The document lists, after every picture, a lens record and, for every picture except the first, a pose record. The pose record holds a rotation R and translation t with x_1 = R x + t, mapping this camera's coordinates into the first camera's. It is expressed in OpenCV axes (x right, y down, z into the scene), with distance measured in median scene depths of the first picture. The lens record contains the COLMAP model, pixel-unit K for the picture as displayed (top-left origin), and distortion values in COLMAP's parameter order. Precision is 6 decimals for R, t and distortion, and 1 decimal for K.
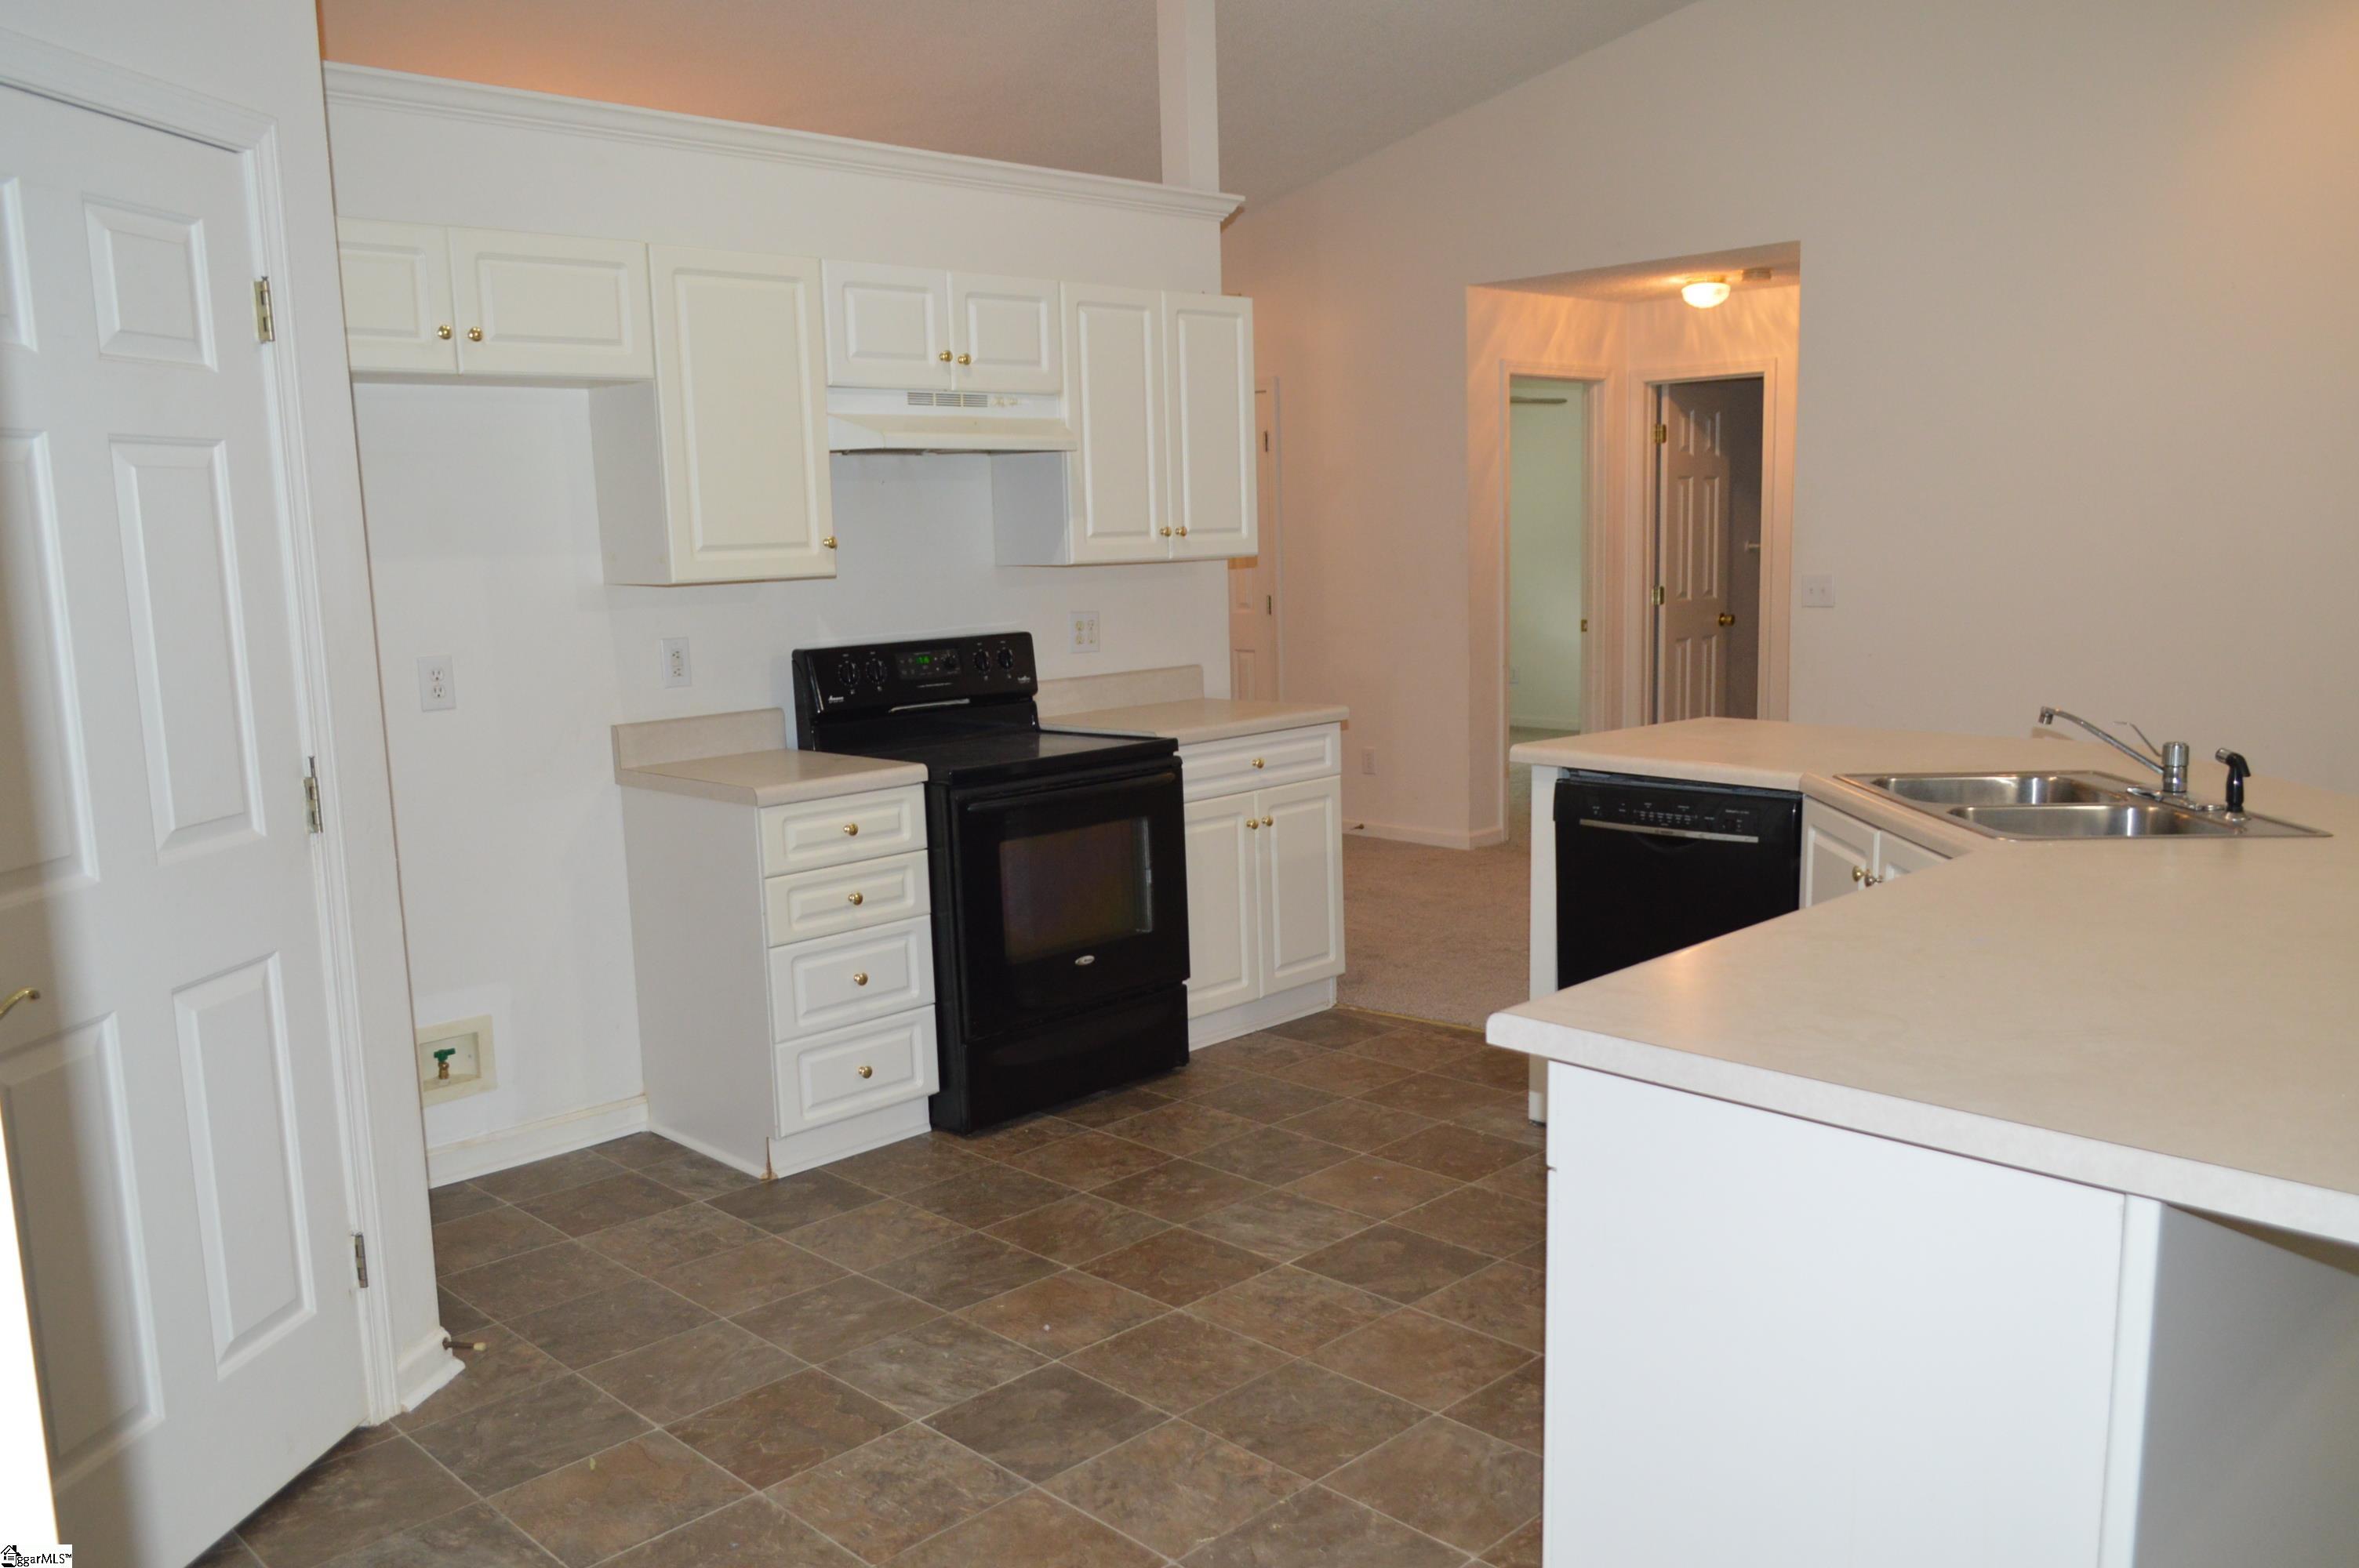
lens RADIAL K [[1866.4, 0, 1180.0], [0, 1866.4, 788.0], [0, 0, 1]] dist [-0.009699, -0.002791]
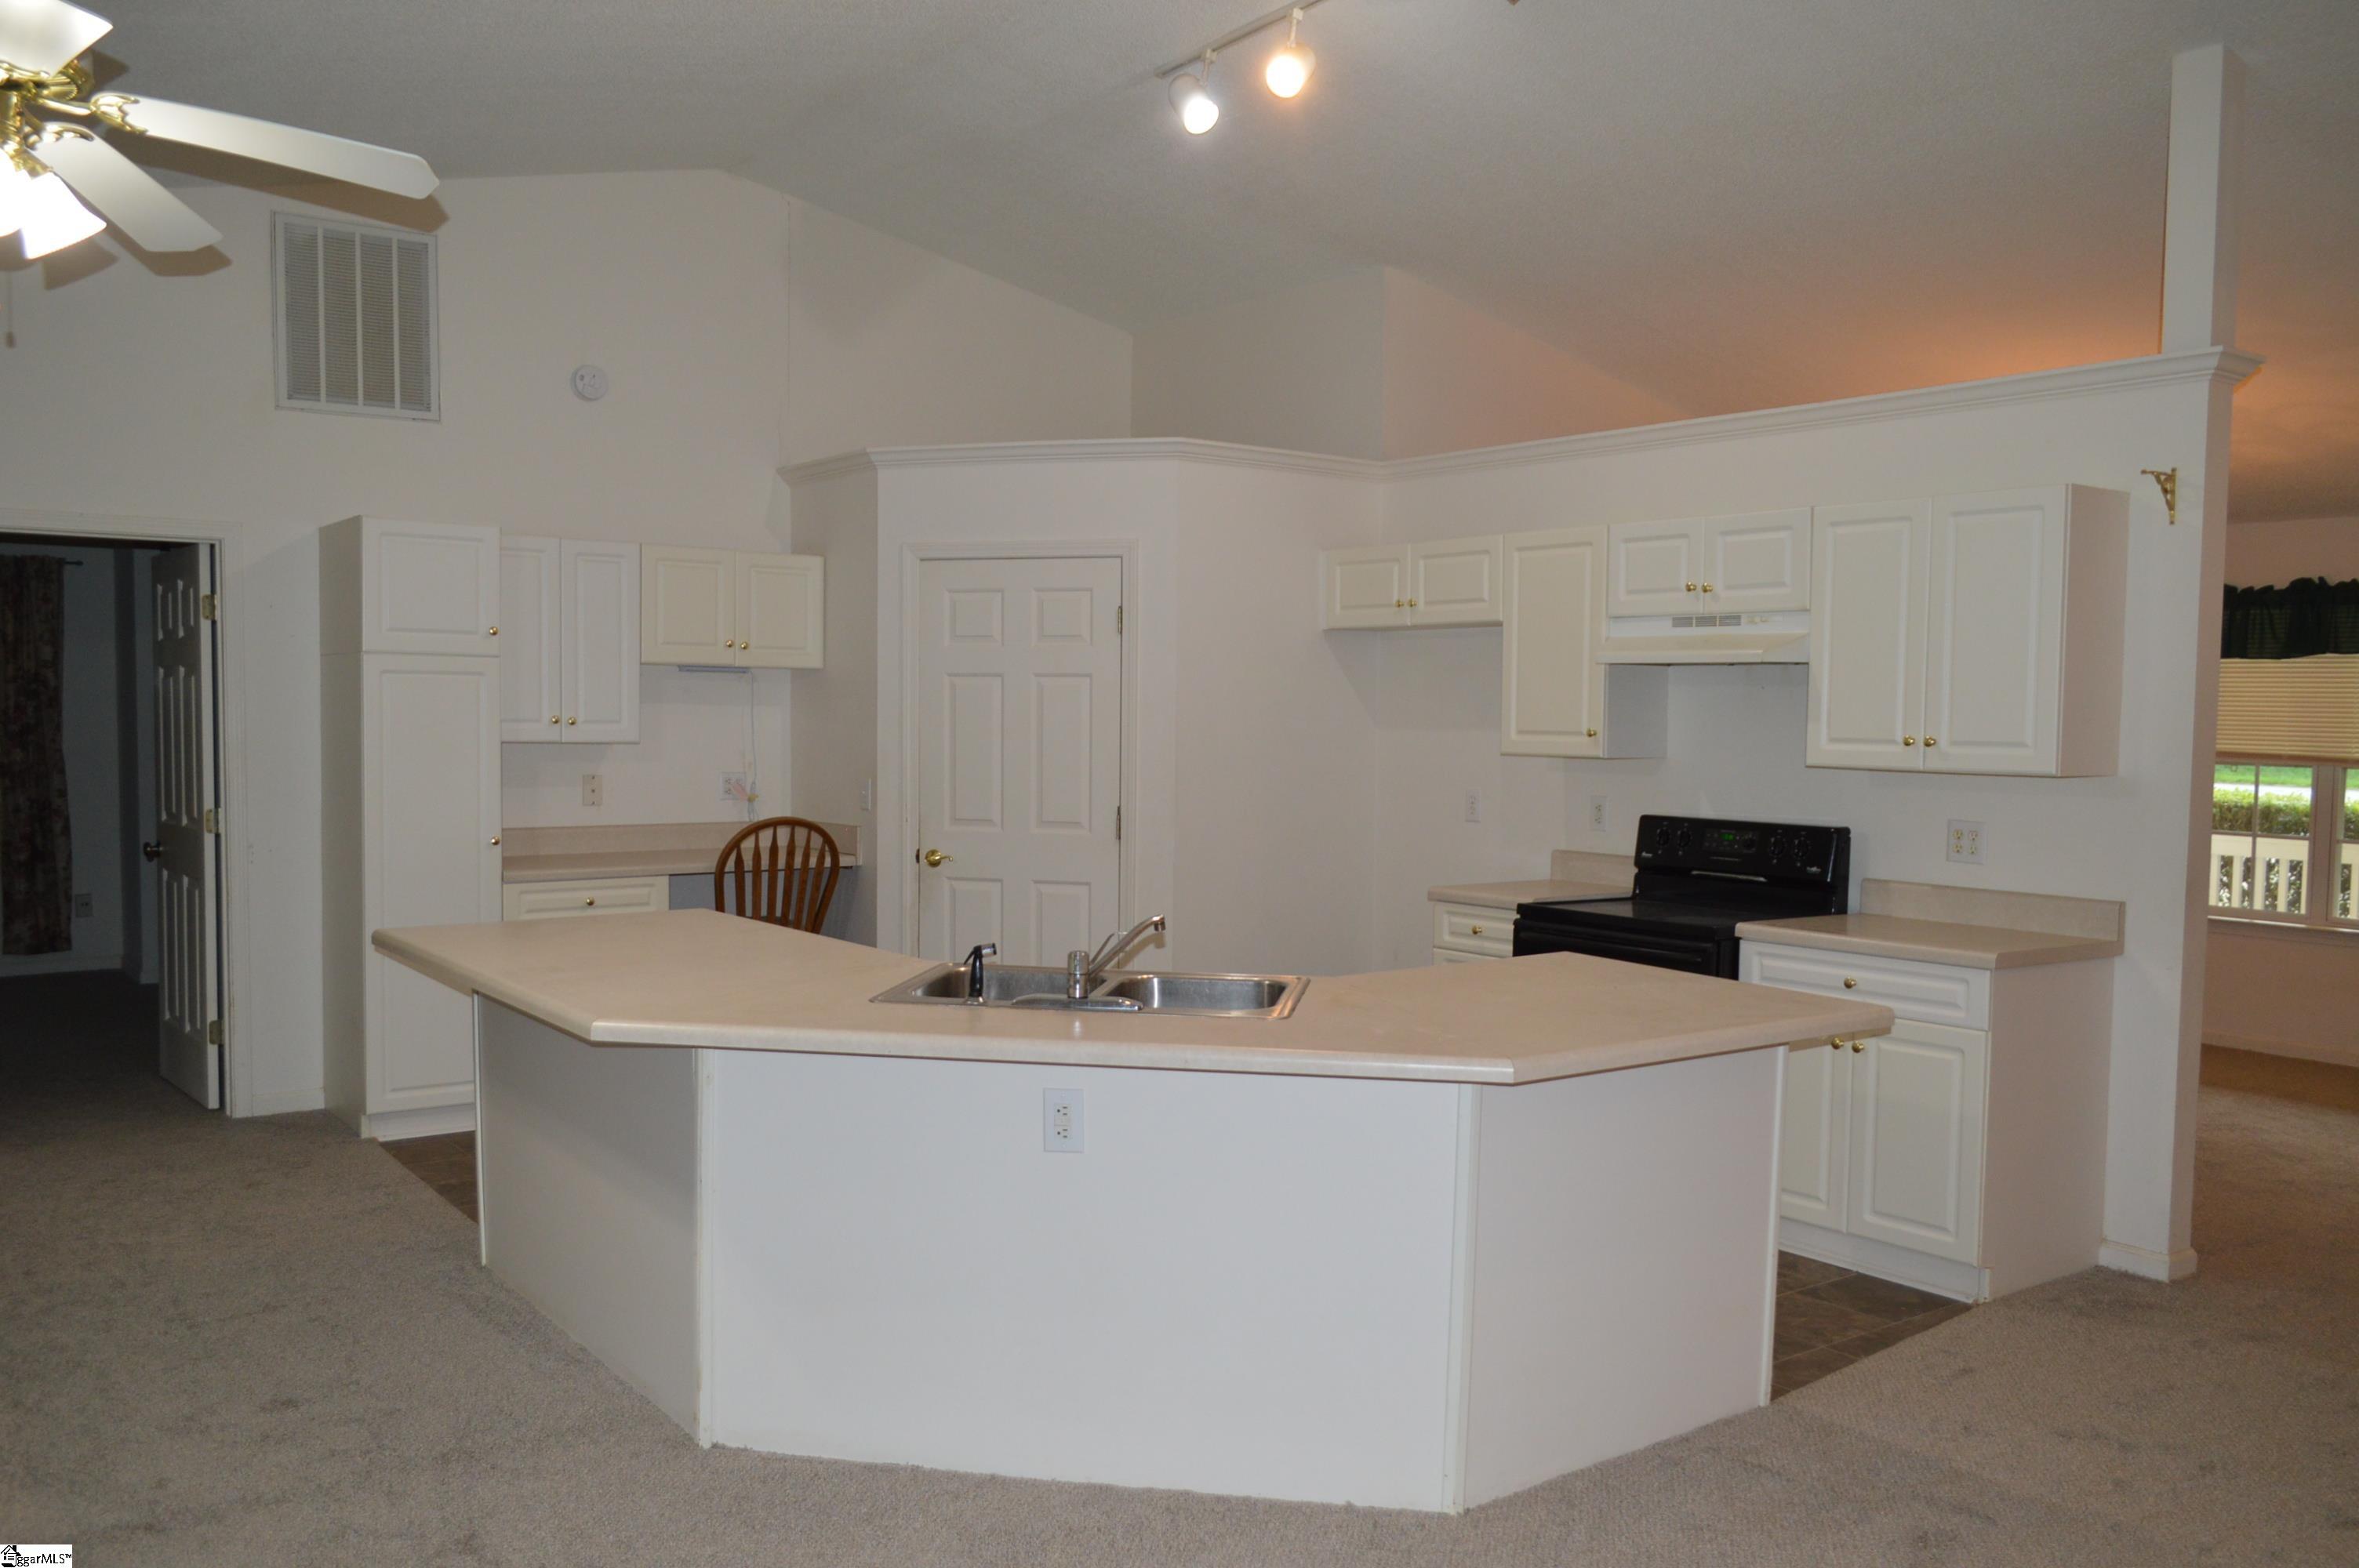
lens RADIAL K [[1866.4, 0, 1176.8], [0, 1866.4, 791.4], [0, 0, 1]] dist [-0.009699, -0.002791]
pose [[-0.137926, 0.072817, -0.987762, 1.092217], [-0.146800, 0.984776, 0.093095, -0.158471], [0.979503, 0.157844, -0.125137, 0.814378]]
